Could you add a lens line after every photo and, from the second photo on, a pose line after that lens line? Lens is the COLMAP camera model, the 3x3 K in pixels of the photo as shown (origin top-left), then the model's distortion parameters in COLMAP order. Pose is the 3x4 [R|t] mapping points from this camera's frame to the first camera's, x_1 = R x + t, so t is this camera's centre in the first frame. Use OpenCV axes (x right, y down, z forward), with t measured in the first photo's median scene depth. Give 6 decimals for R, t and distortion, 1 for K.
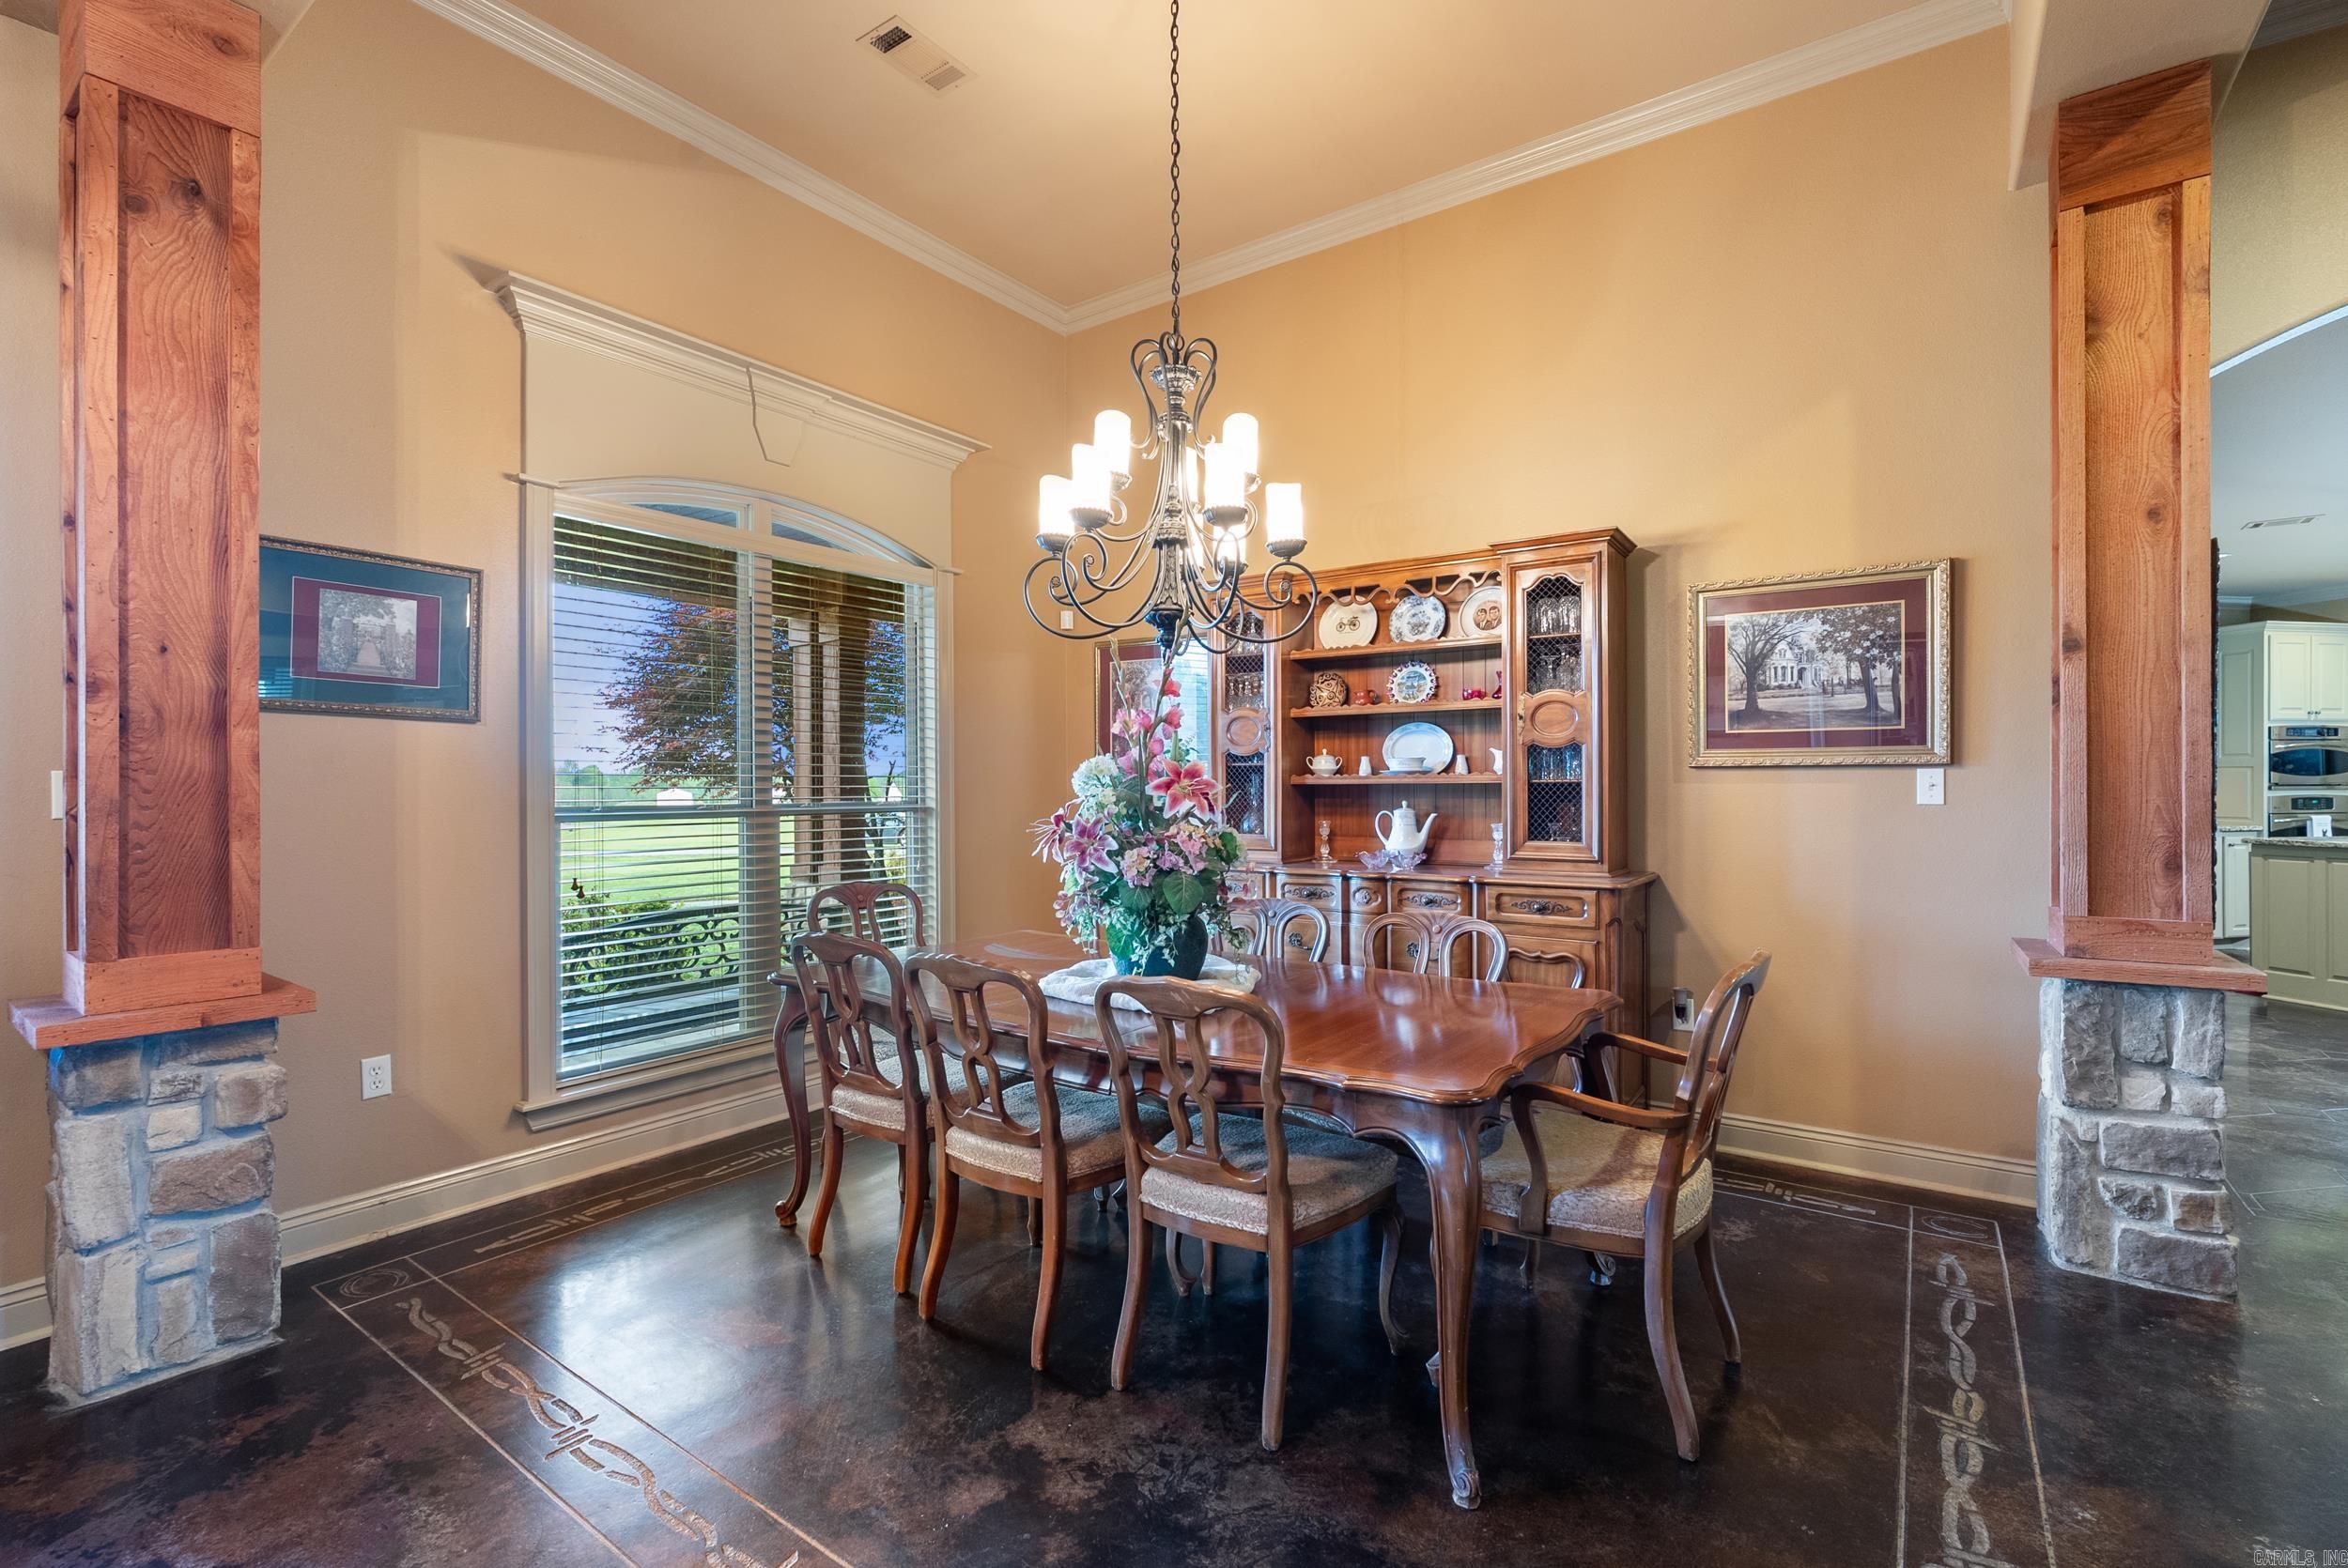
lens RADIAL K [[1045.6, 0, 1177.8], [0, 1045.6, 788.7], [0, 0, 1]] dist [-0.004073, 0.000151]
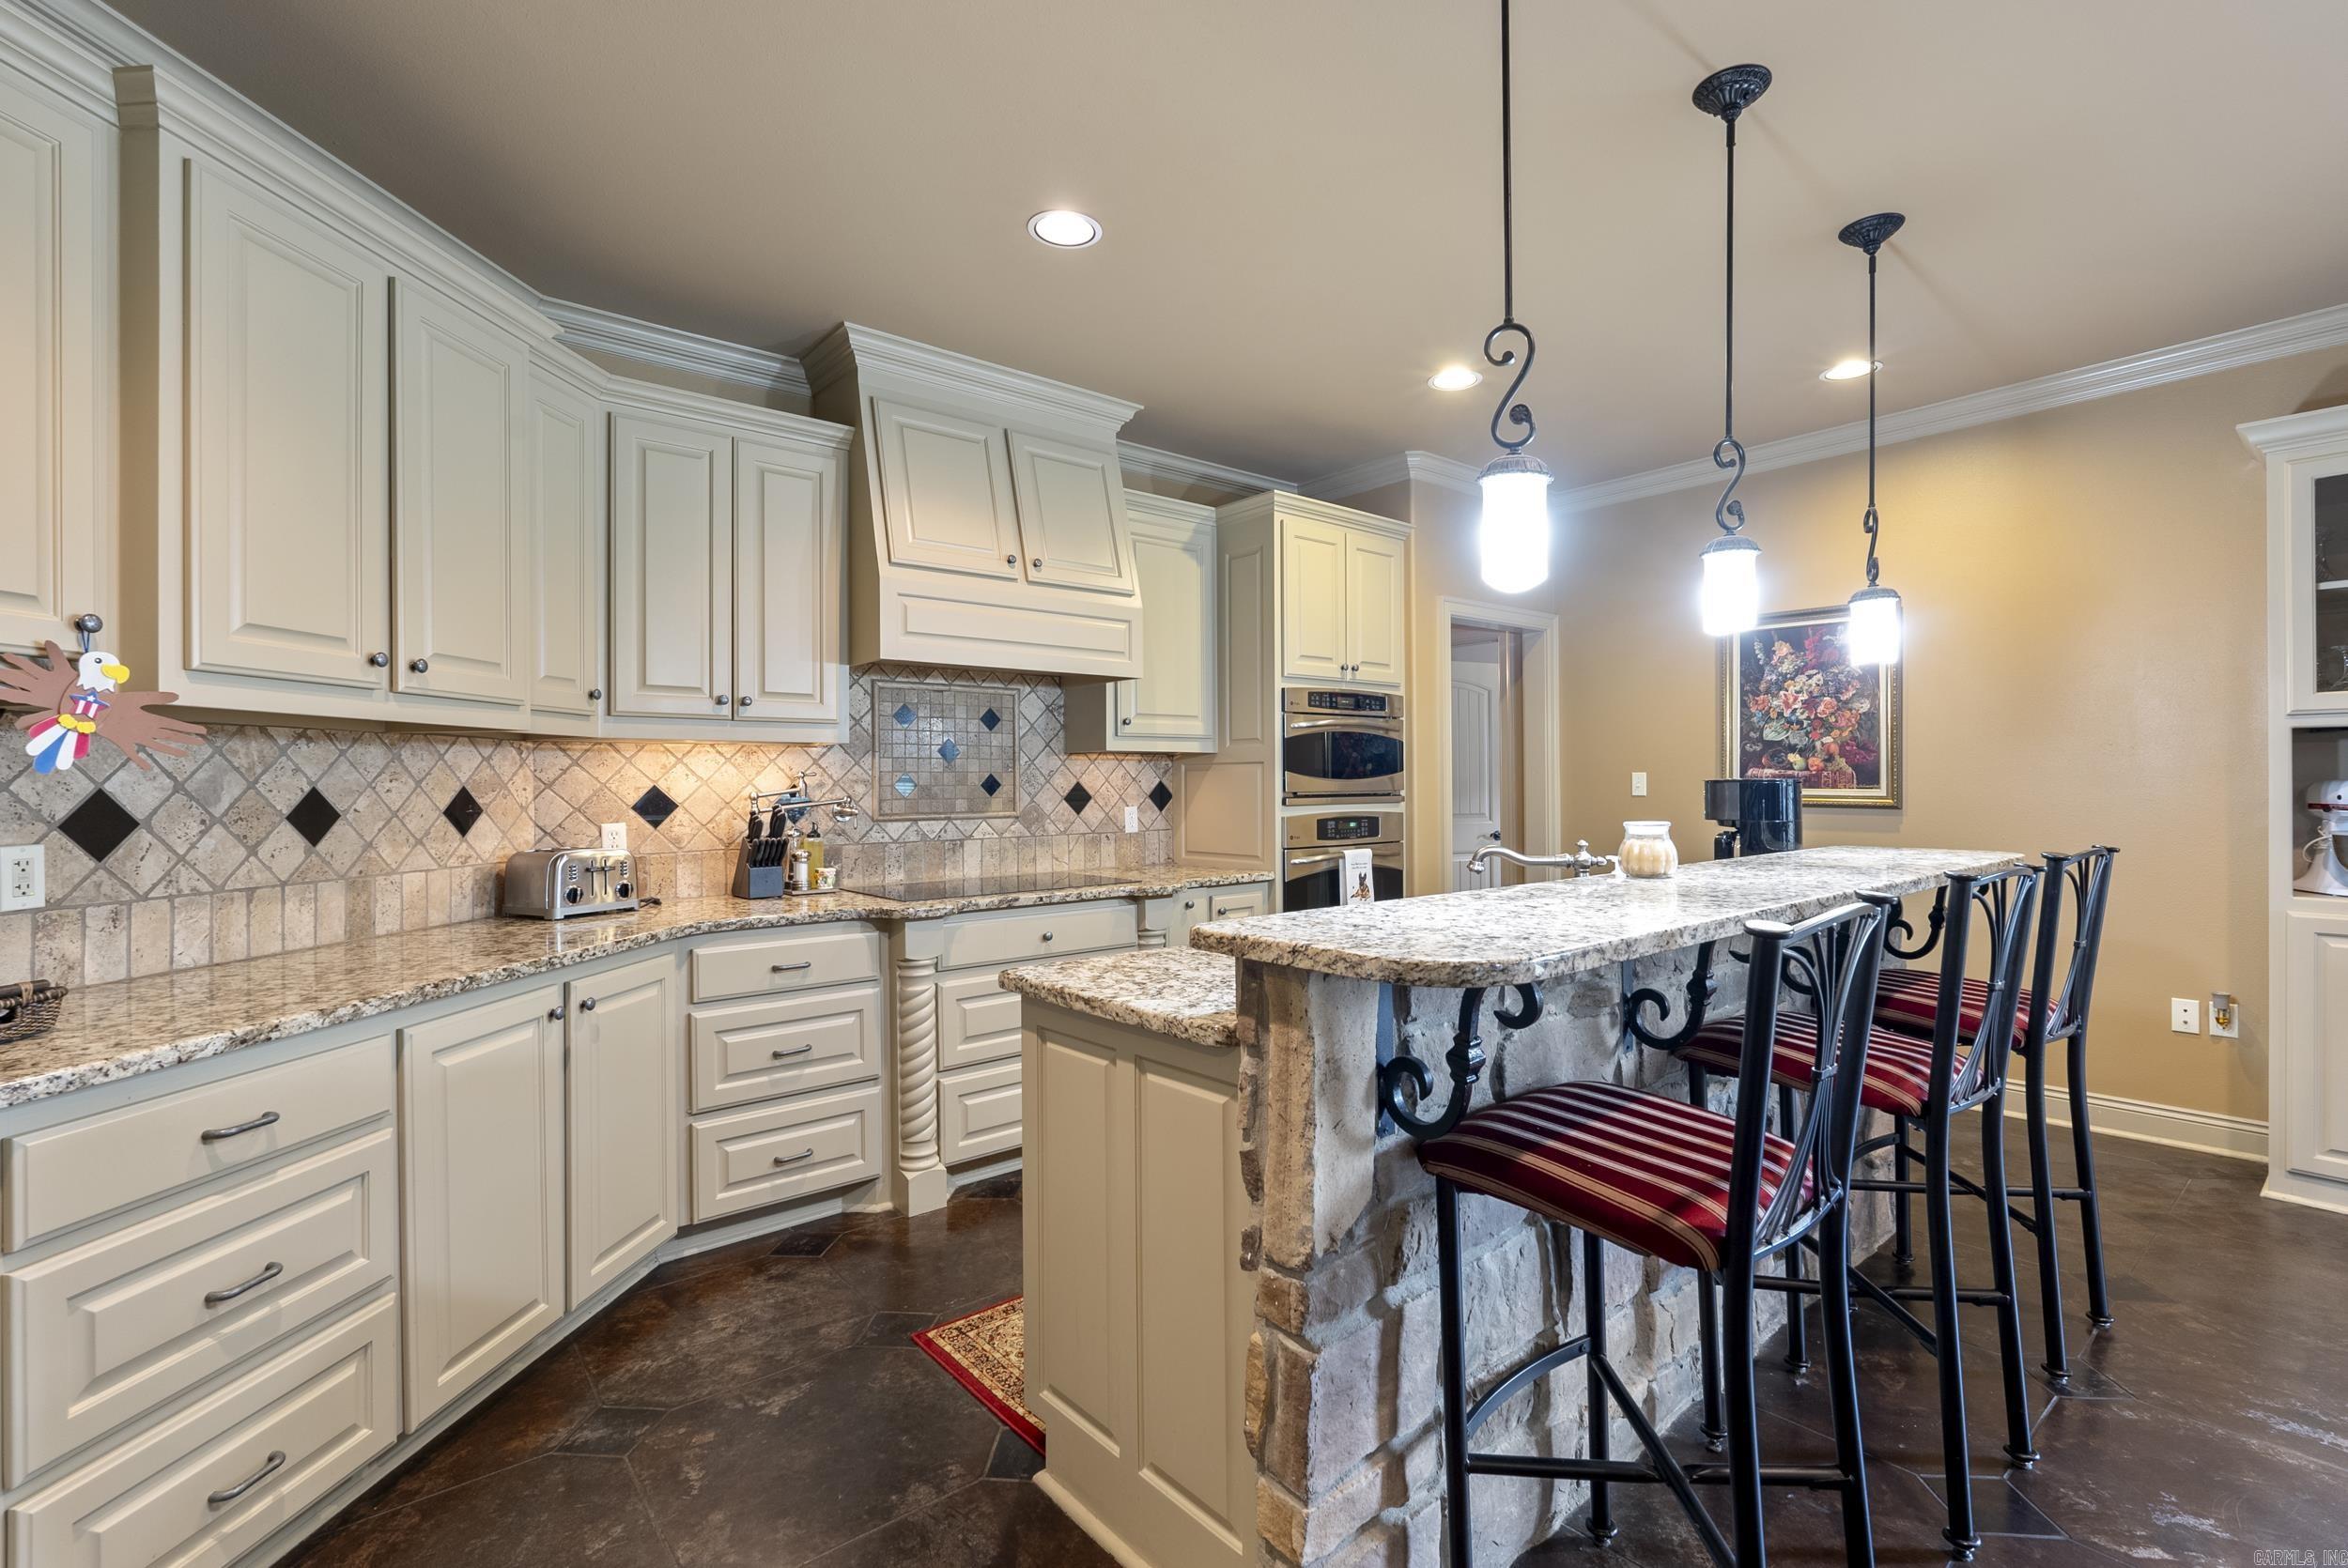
lens RADIAL K [[1045.6, 0, 1172.9], [0, 1045.6, 776.9], [0, 0, 1]] dist [-0.004073, 0.000151]
pose [[0.869206, 0.000319, 0.494450, 1.554703], [0.006133, 0.999916, -0.011426, -0.016096], [-0.494412, 0.012964, 0.869131, 1.182548]]
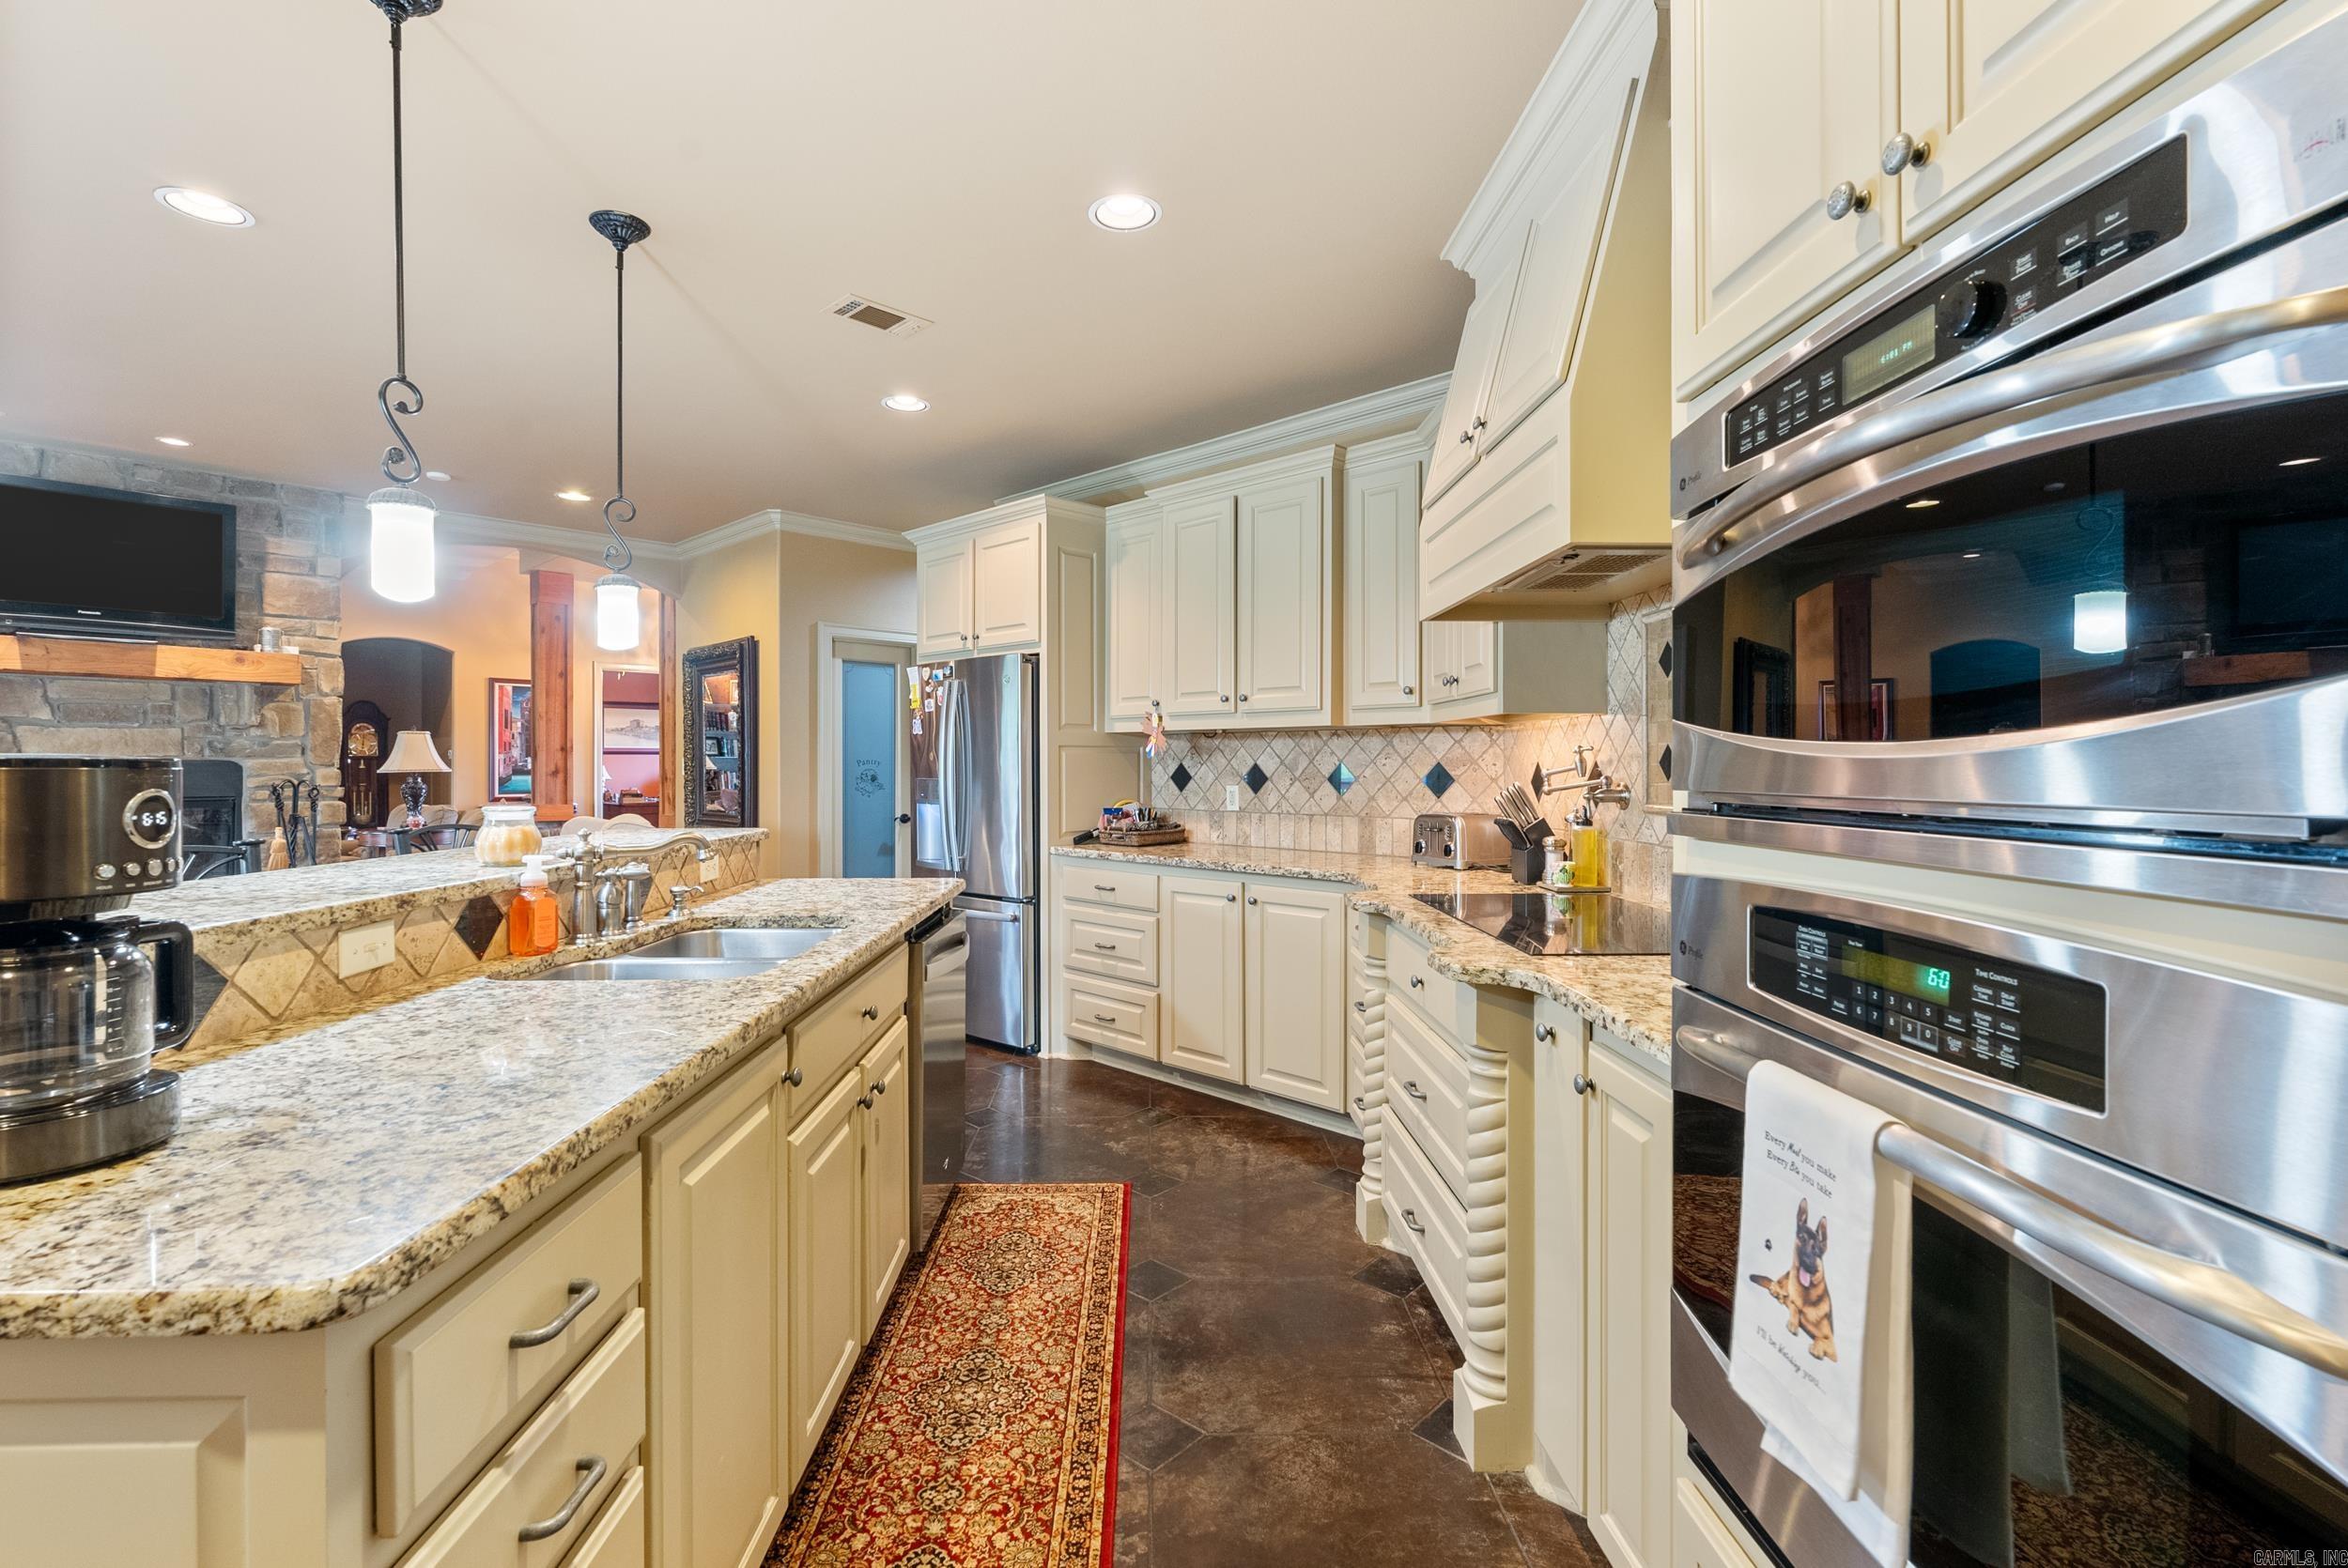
lens RADIAL K [[1045.6, 0, 1177.2], [0, 1045.6, 765.0], [0, 0, 1]] dist [-0.004073, 0.000151]
pose [[-0.149122, 0.001998, -0.988817, 2.595058], [-0.003972, 0.999989, 0.002619, -0.020098], [0.988811, 0.004319, -0.149113, 2.014181]]
